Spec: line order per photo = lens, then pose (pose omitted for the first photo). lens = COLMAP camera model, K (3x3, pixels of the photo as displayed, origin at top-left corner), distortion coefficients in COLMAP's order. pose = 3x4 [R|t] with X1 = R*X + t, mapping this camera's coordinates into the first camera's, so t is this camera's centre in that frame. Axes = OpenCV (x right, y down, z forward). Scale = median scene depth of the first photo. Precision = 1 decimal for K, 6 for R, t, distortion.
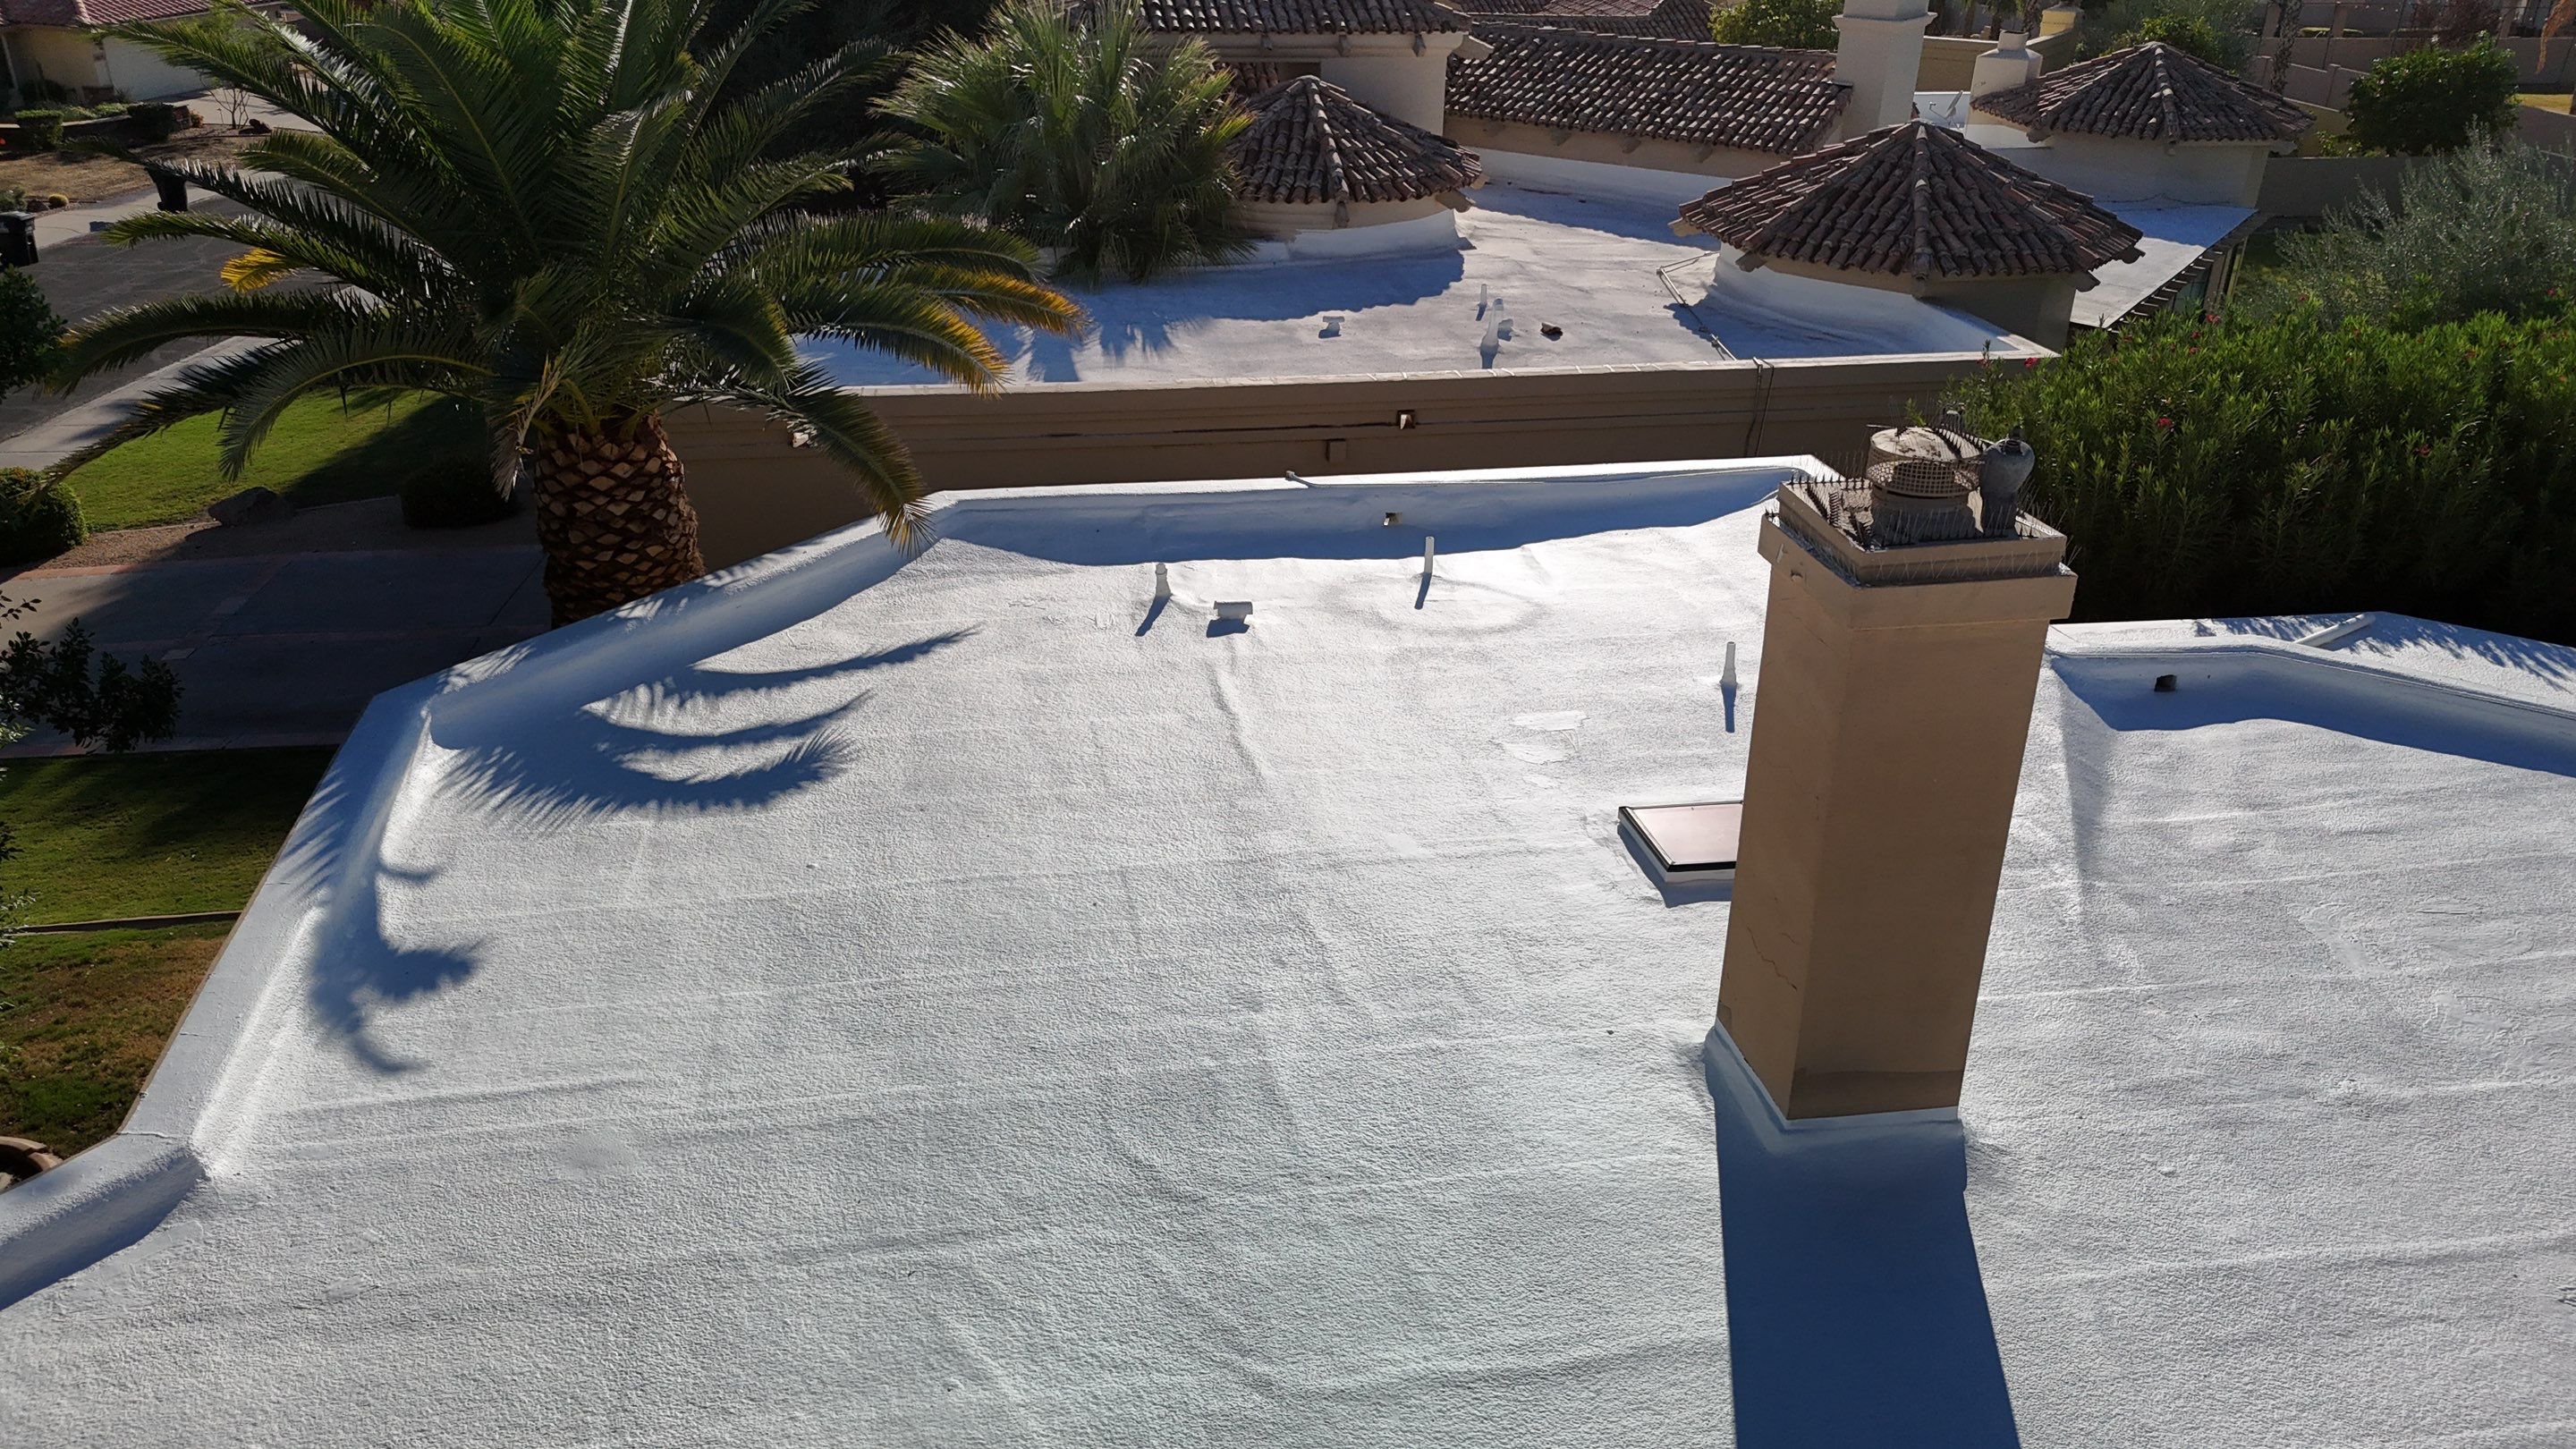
lens RADIAL K [[1906.8, 0, 1286.0], [0, 1906.8, 721.7], [0, 0, 1]] dist [0.063145, -0.069617]
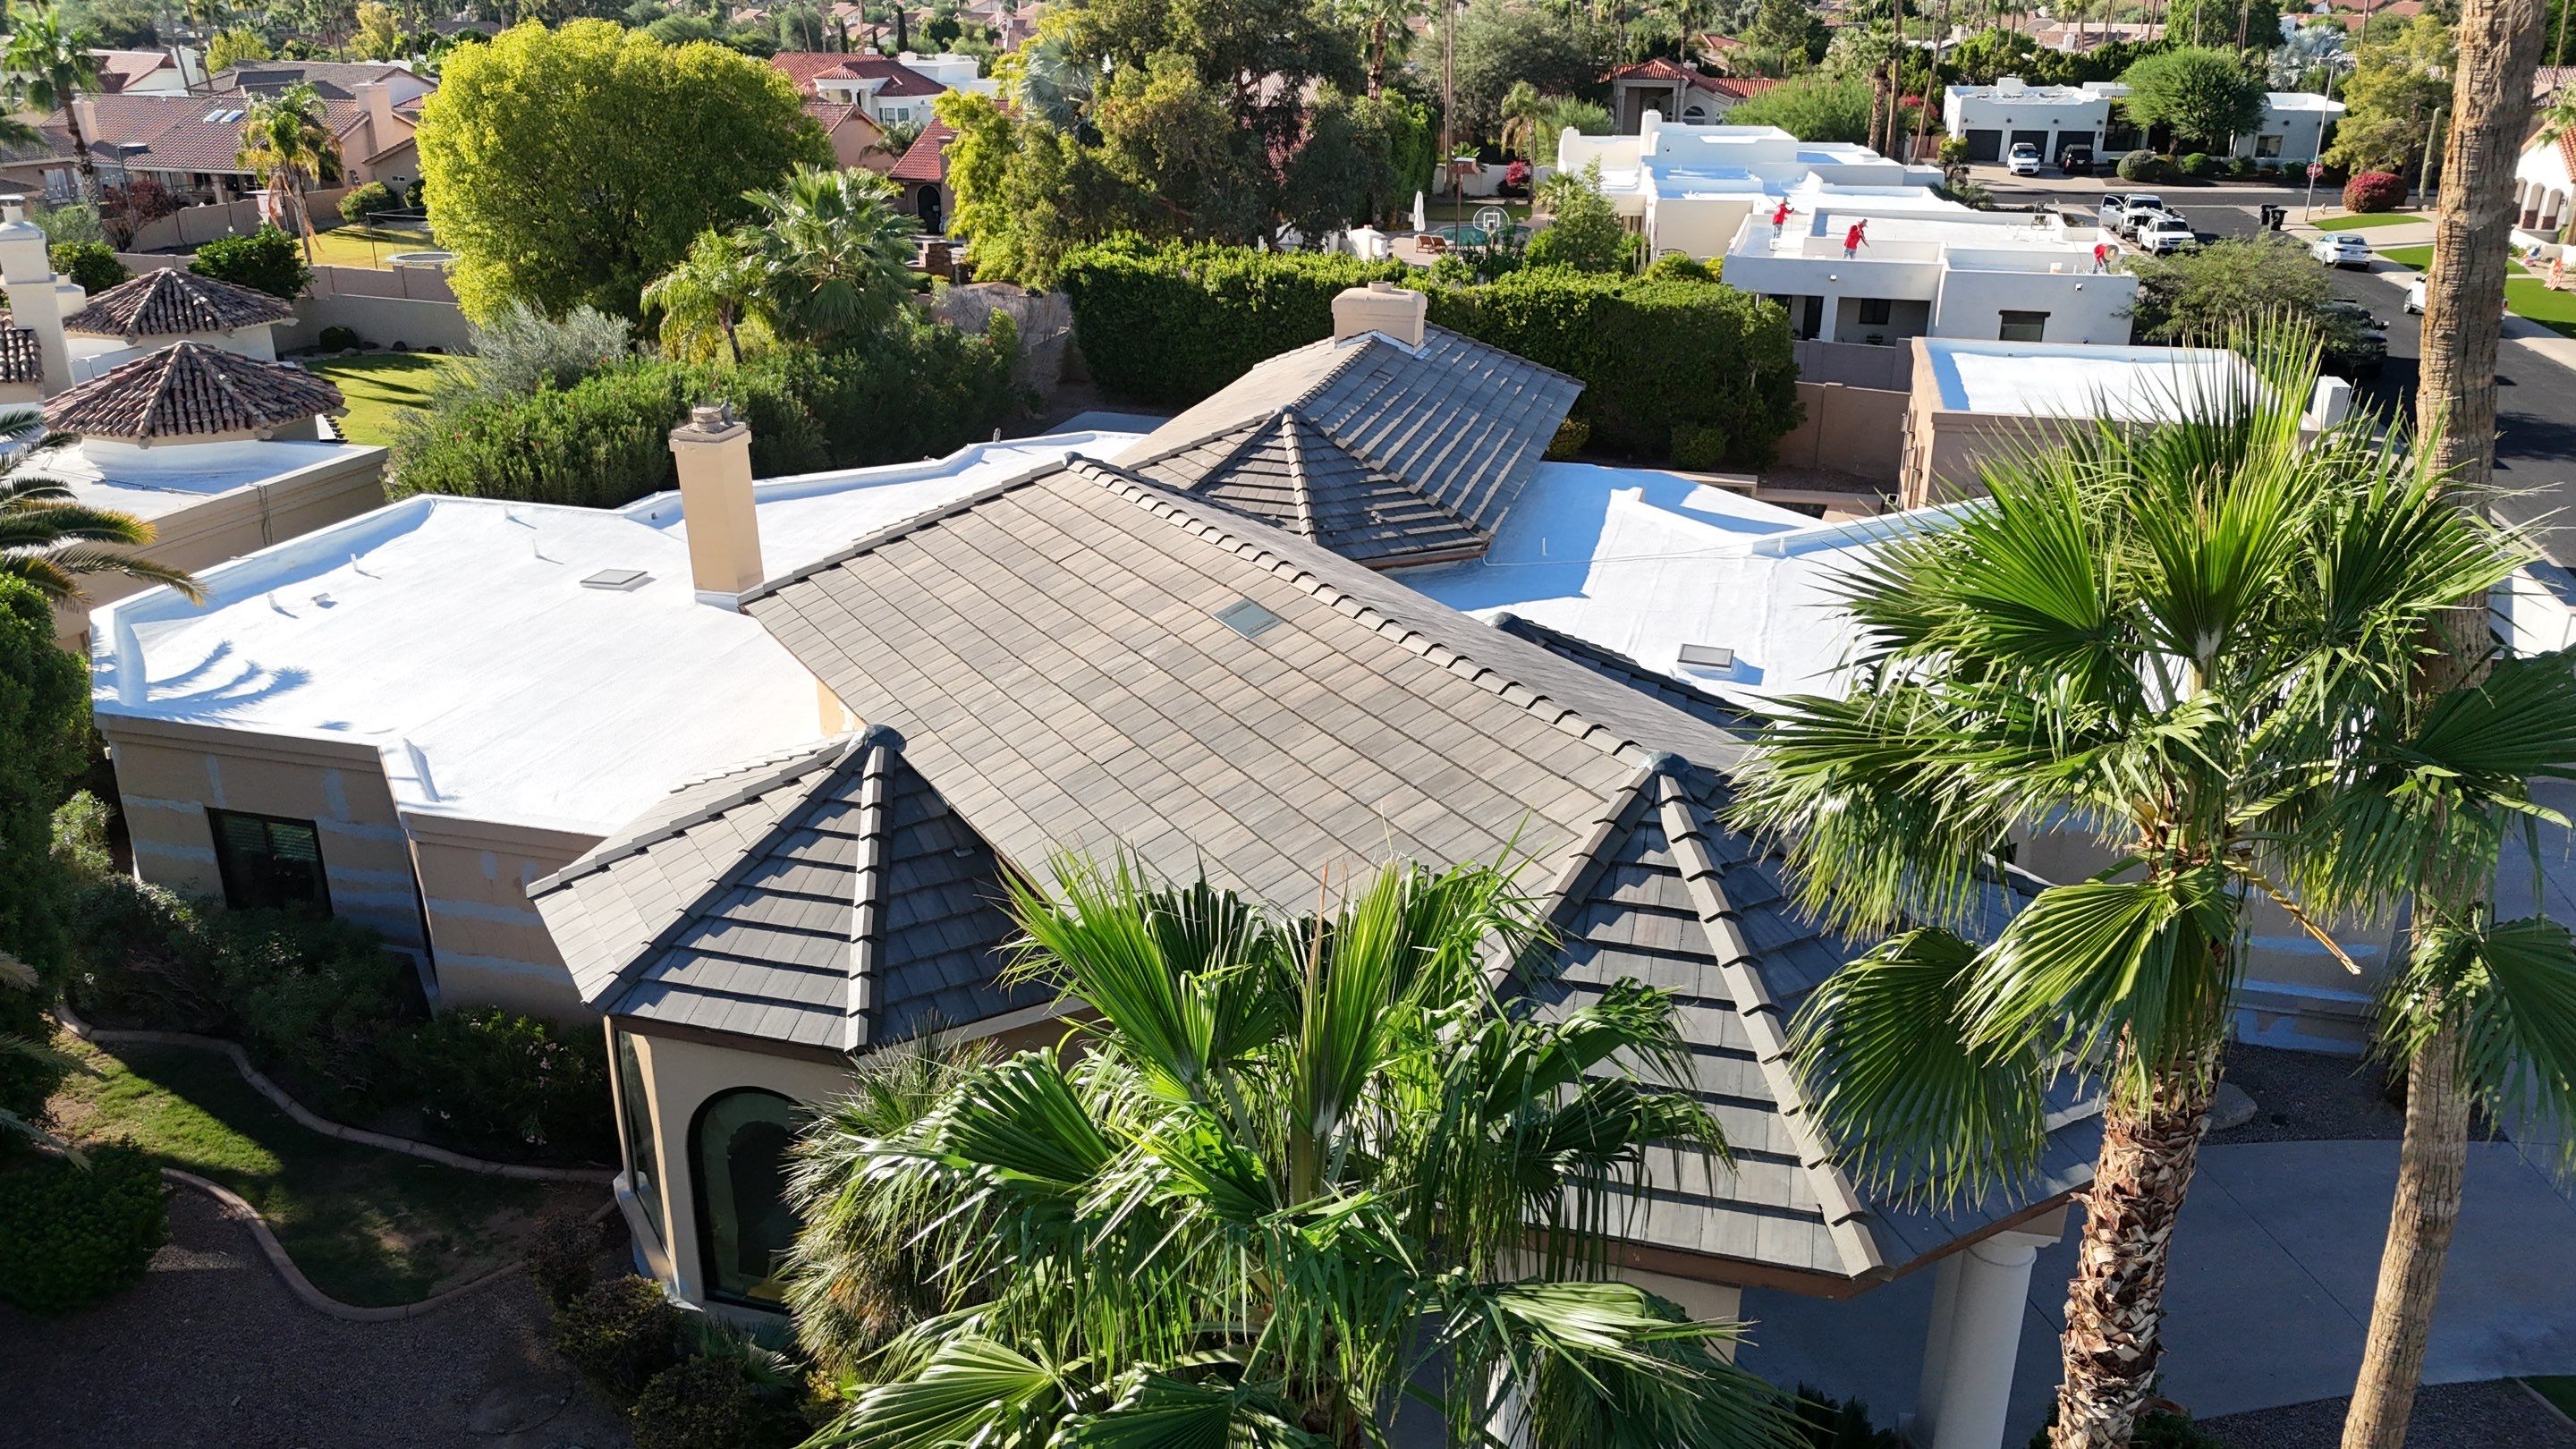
lens RADIAL K [[1891.5, 0, 1288.9], [0, 1891.5, 733.3], [0, 0, 1]] dist [0.079063, -0.089301]
pose [[0.428273, -0.346828, 0.834441, -0.709526], [0.391590, 0.903437, 0.174524, 0.065116], [-0.814395, 0.252014, 0.522732, -0.500570]]
